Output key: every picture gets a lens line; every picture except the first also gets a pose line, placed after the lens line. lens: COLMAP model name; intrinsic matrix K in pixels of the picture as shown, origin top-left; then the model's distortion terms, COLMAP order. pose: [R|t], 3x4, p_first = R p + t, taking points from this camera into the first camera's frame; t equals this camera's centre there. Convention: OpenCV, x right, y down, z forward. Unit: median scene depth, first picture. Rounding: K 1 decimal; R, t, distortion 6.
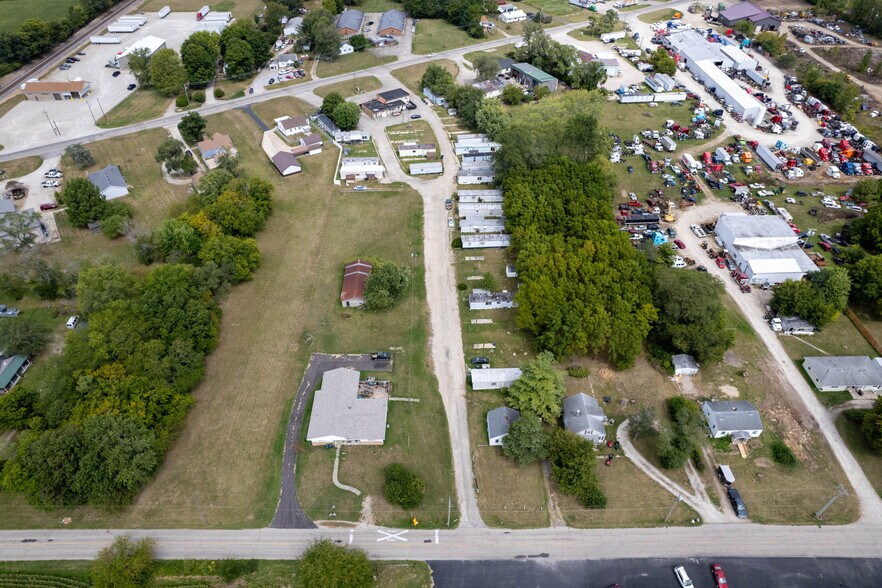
lens RADIAL K [[568.7, 0, 441.0], [0, 568.7, 294.0], [0, 0, 1]] dist [-0.069916, 0.056683]
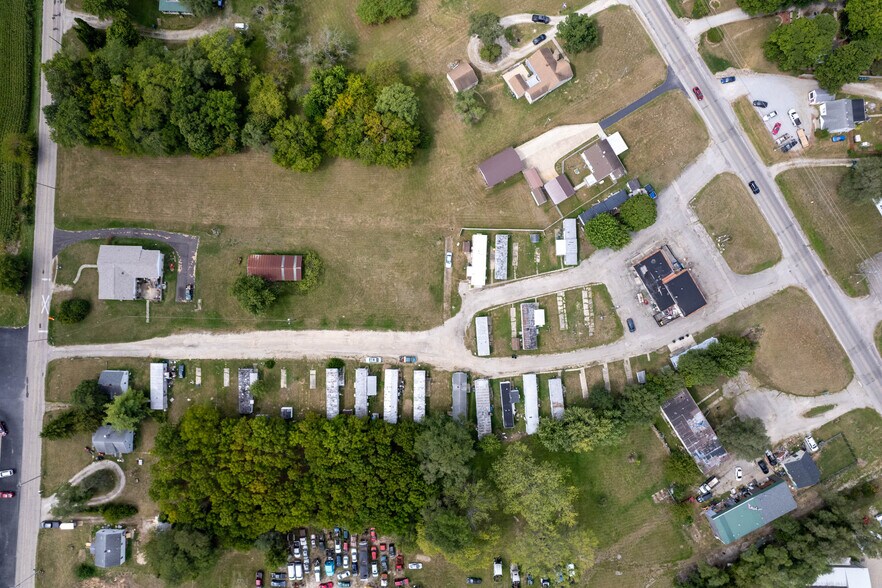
lens RADIAL K [[568.7, 0, 441.0], [0, 568.7, 294.0], [0, 0, 1]] dist [-0.069916, 0.056683]
pose [[-0.043758, 0.998991, -0.010149, -0.079362], [-0.670742, -0.021848, 0.741369, -0.817220], [0.740399, 0.039248, 0.671021, 0.401077]]
